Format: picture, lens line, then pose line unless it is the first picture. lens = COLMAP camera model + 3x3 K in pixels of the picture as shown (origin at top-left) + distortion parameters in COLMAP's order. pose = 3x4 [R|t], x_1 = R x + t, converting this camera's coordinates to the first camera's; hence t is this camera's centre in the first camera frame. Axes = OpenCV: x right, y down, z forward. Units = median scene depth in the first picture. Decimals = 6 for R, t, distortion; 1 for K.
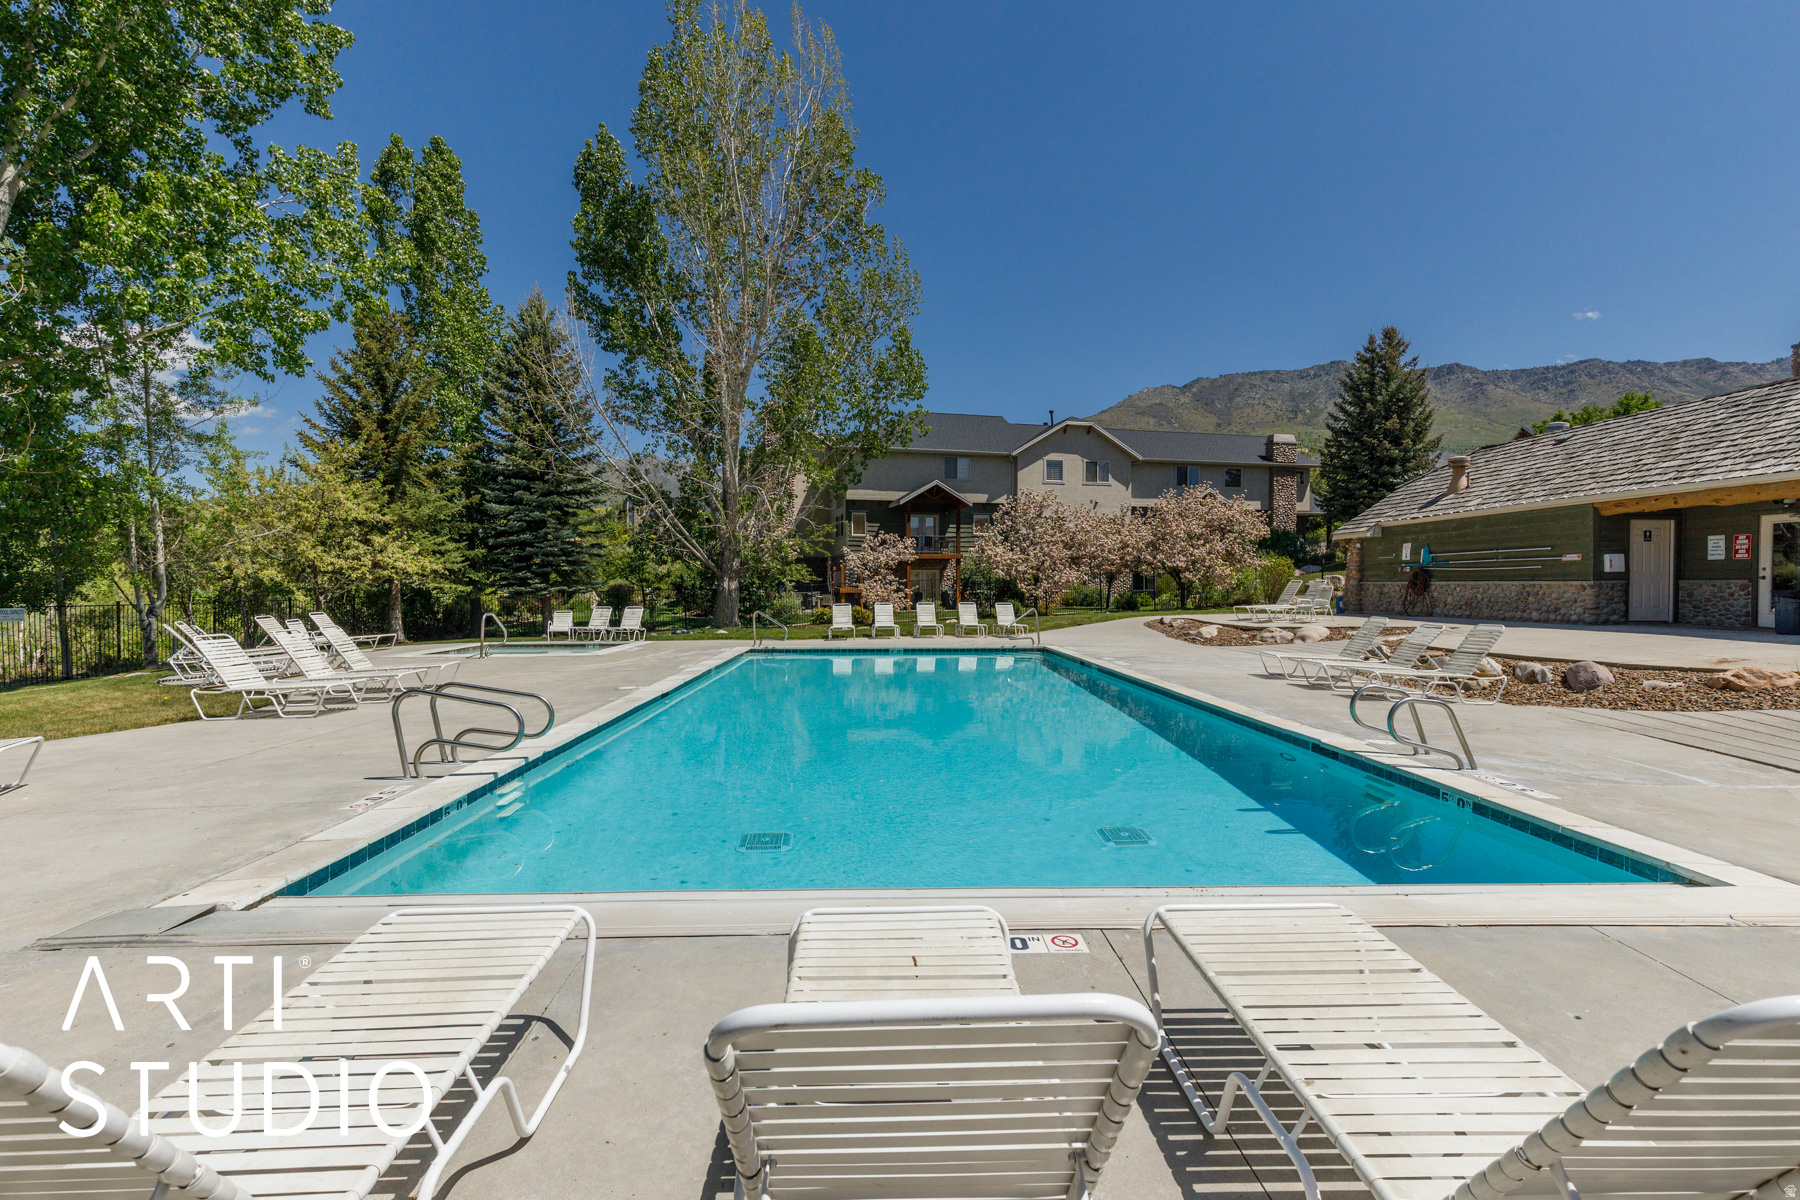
lens RADIAL K [[816.4, 0, 895.8], [0, 816.4, 602.0], [0, 0, 1]] dist [0.018406, 0.000124]
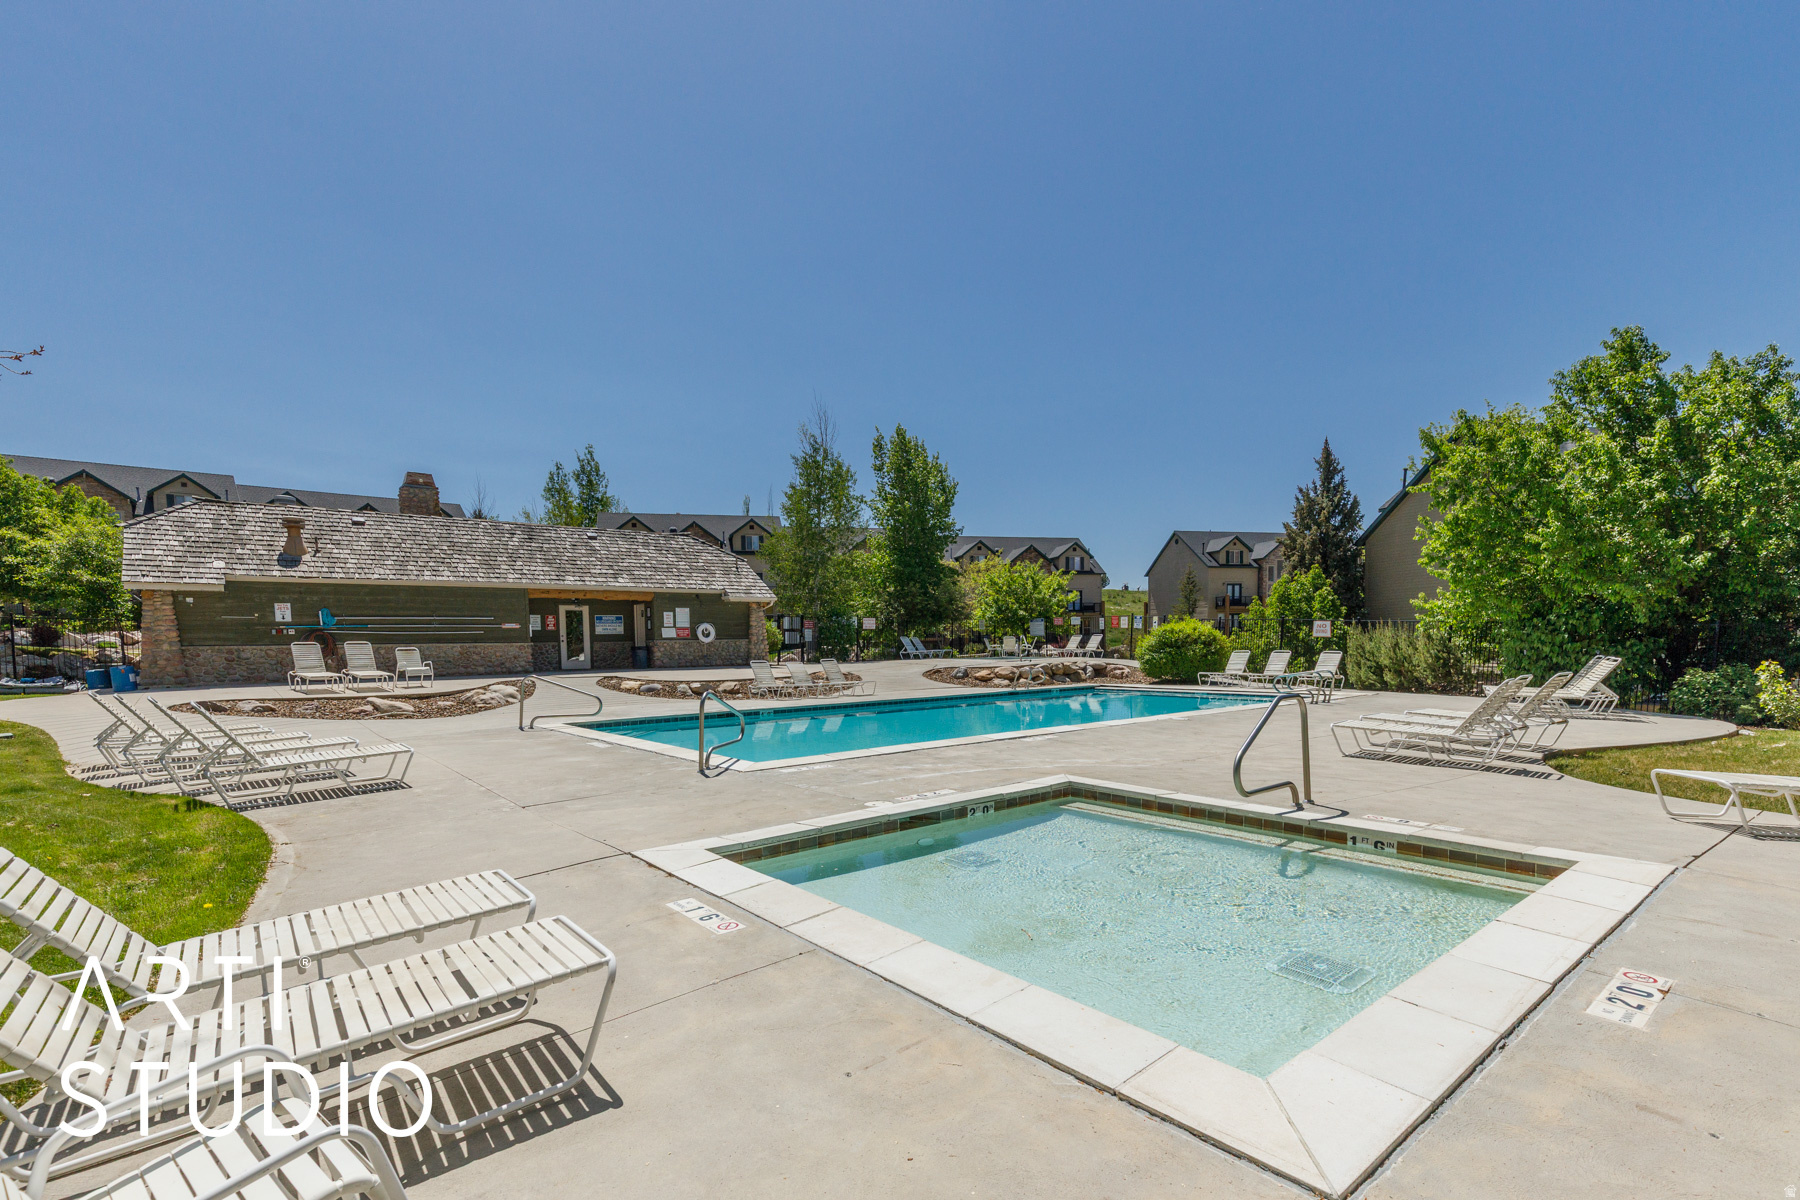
lens RADIAL K [[816.4, 0, 895.8], [0, 816.4, 602.0], [0, 0, 1]] dist [0.018406, 0.000124]
pose [[-0.594366, 0.044787, 0.802947, -0.667131], [0.029051, 0.998992, -0.034218, -0.028124], [-0.803670, 0.002988, -0.595068, 1.296838]]
